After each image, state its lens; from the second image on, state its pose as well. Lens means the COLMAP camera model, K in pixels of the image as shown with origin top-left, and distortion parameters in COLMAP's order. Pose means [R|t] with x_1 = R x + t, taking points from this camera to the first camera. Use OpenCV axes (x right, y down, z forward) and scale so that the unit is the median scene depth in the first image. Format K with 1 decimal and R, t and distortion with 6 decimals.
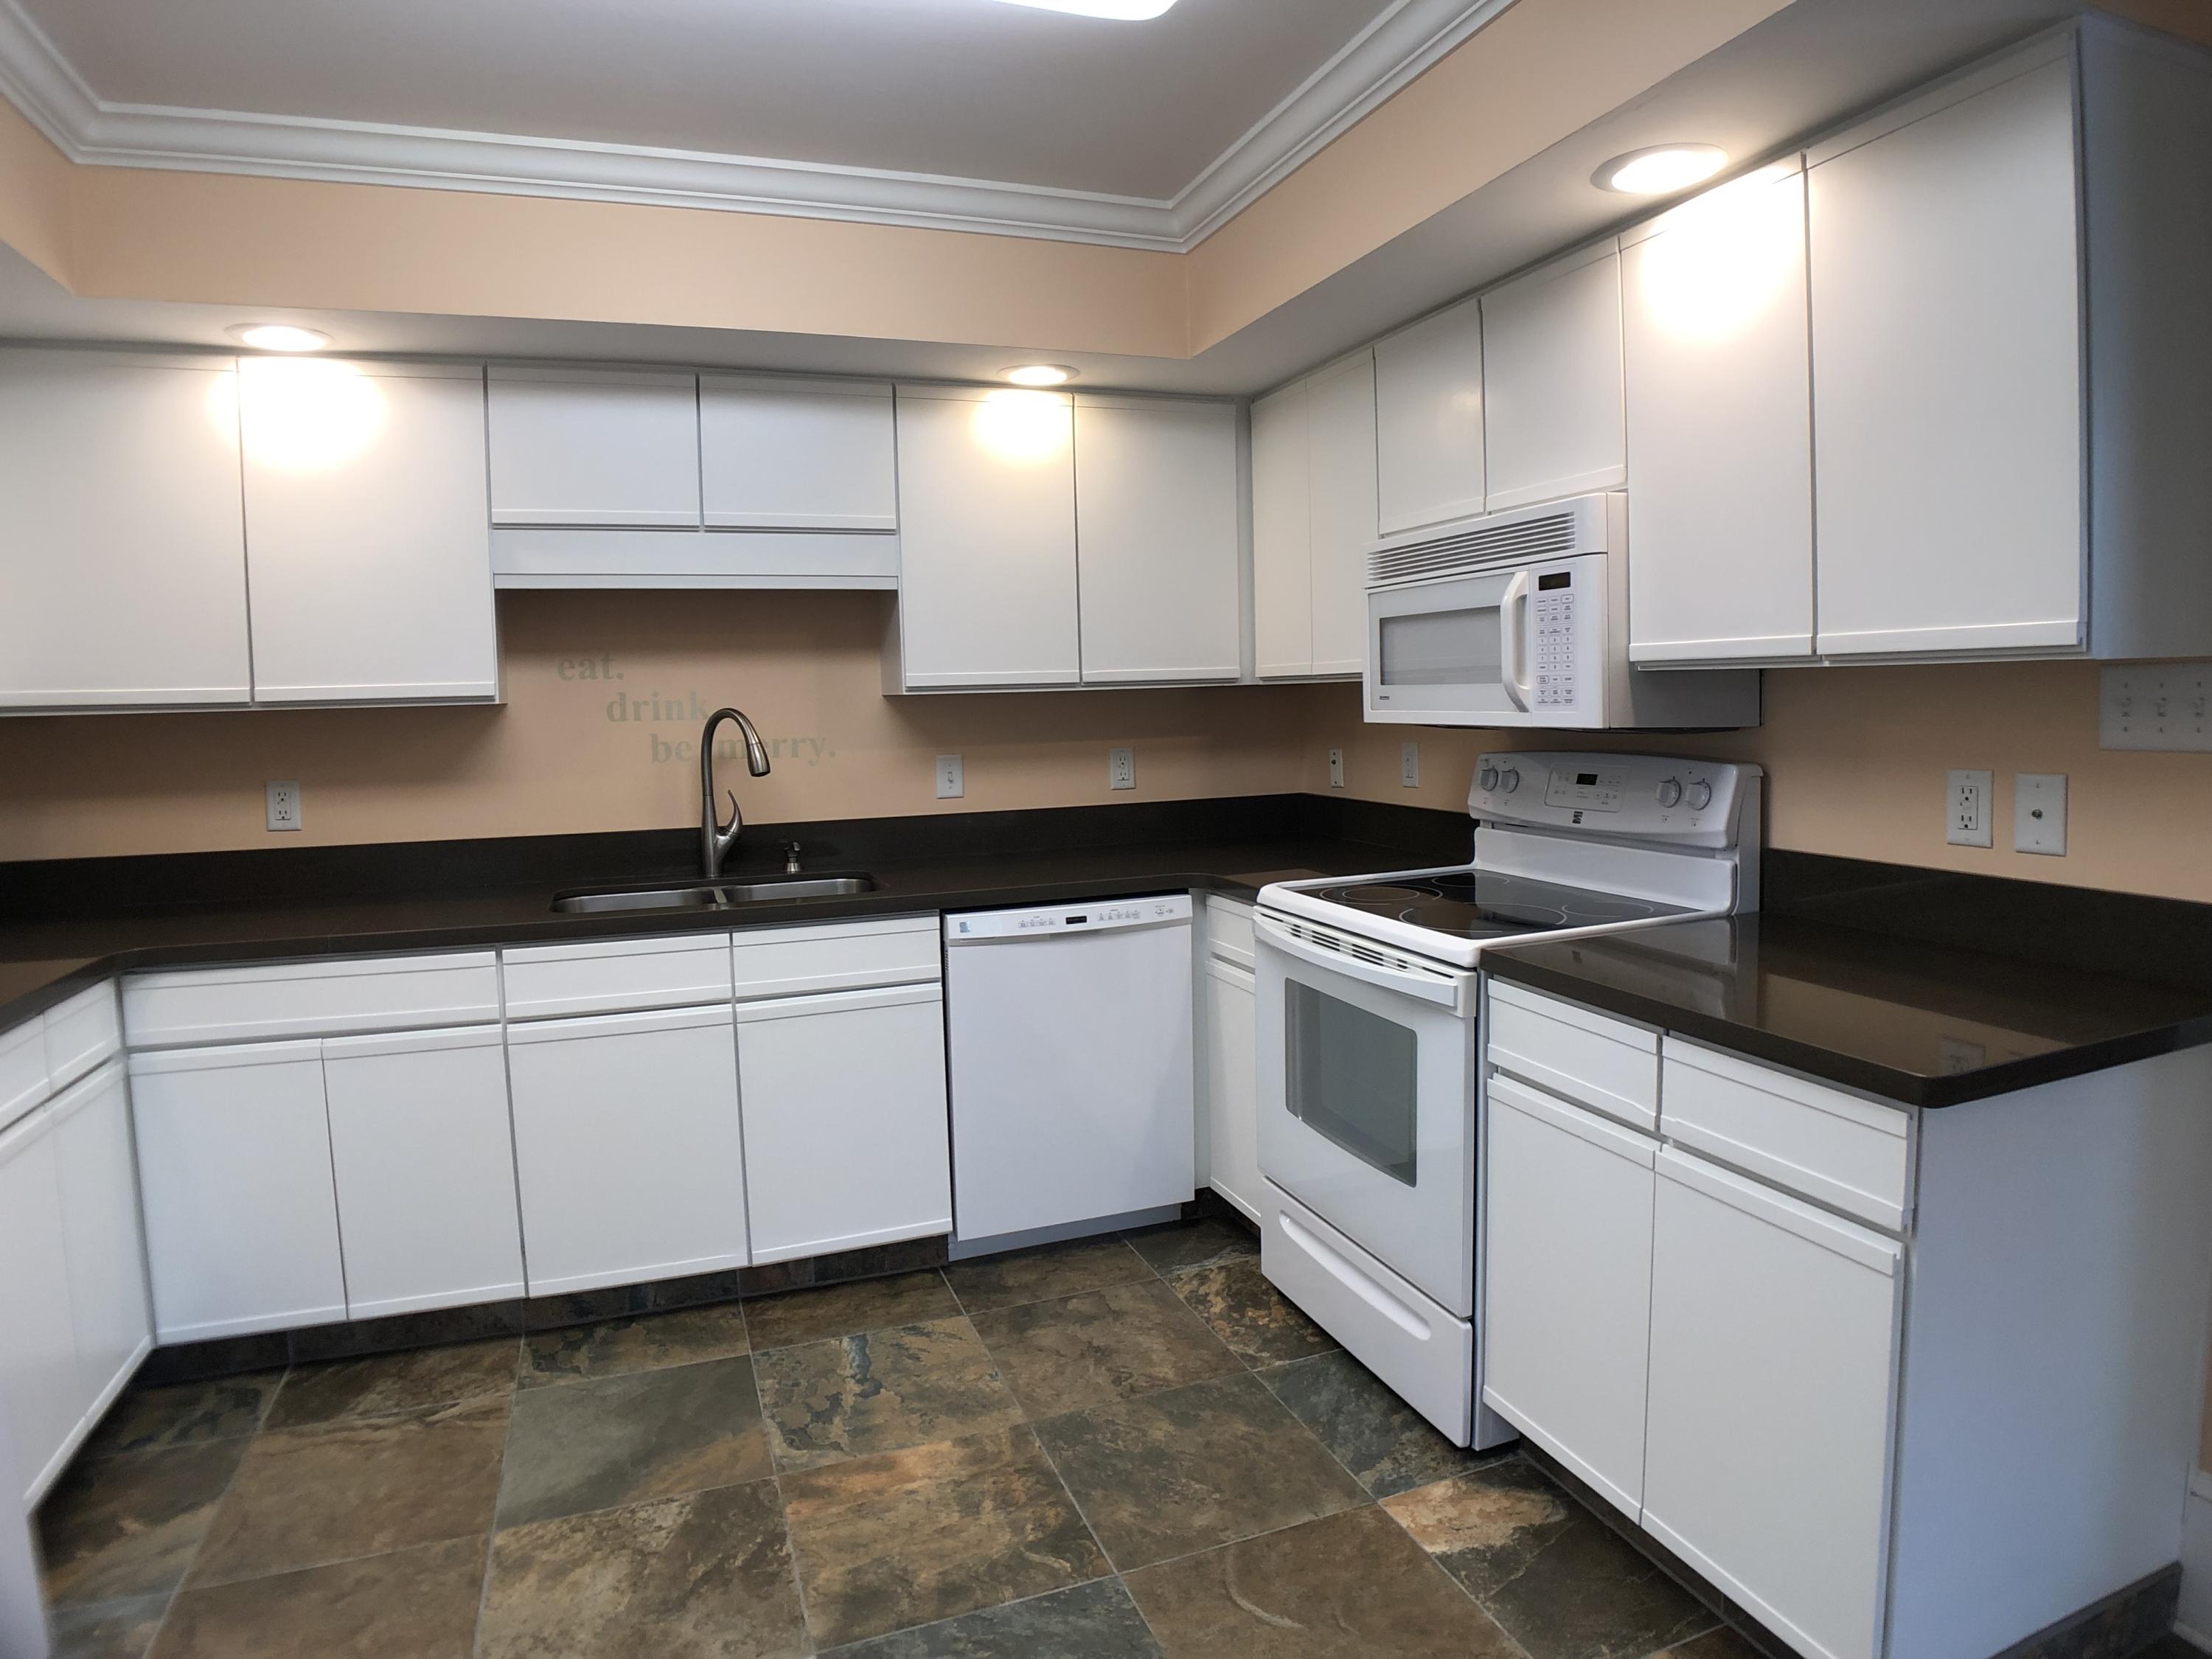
lens RADIAL K [[1270.4, 0, 1121.0], [0, 1270.4, 788.7], [0, 0, 1]] dist [-0.078698, 0.015524]
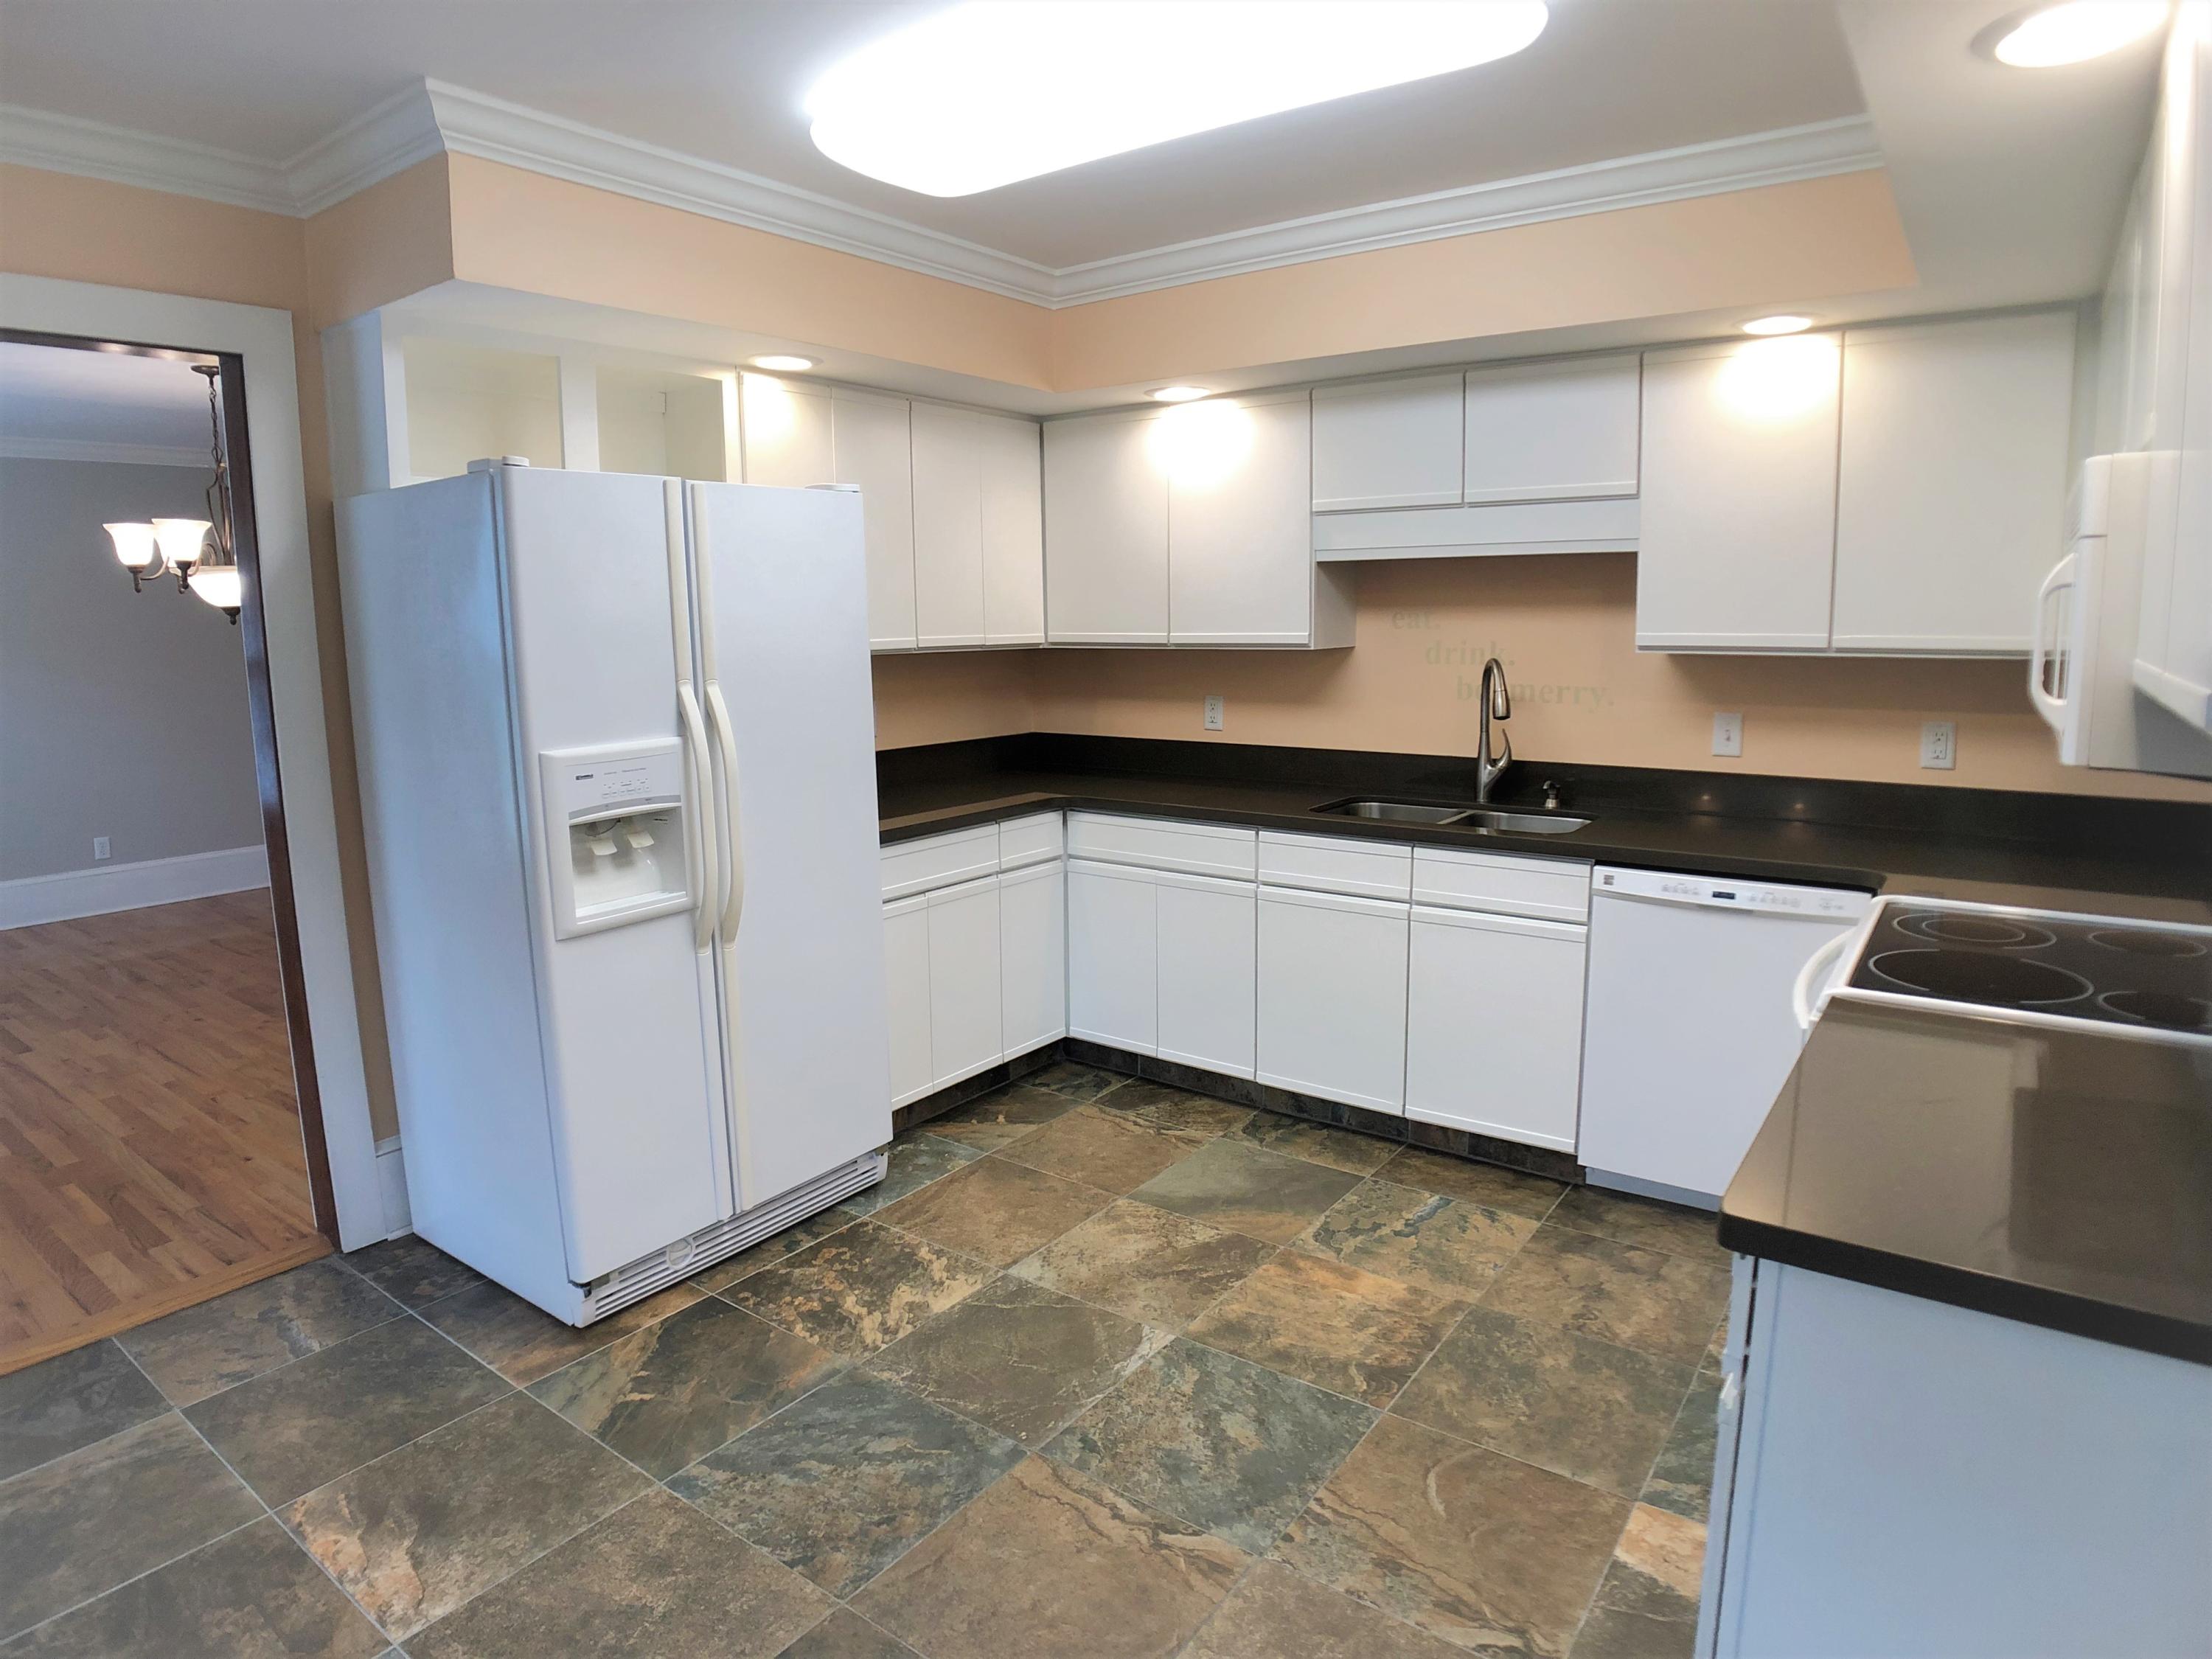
lens RADIAL K [[1270.4, 0, 1109.9], [0, 1270.4, 812.0], [0, 0, 1]] dist [-0.078698, 0.015524]
pose [[0.551086, 0.143604, -0.821999, 0.540292], [-0.061835, 0.989400, 0.131393, -0.064049], [0.832155, -0.021581, 0.554124, 0.076500]]
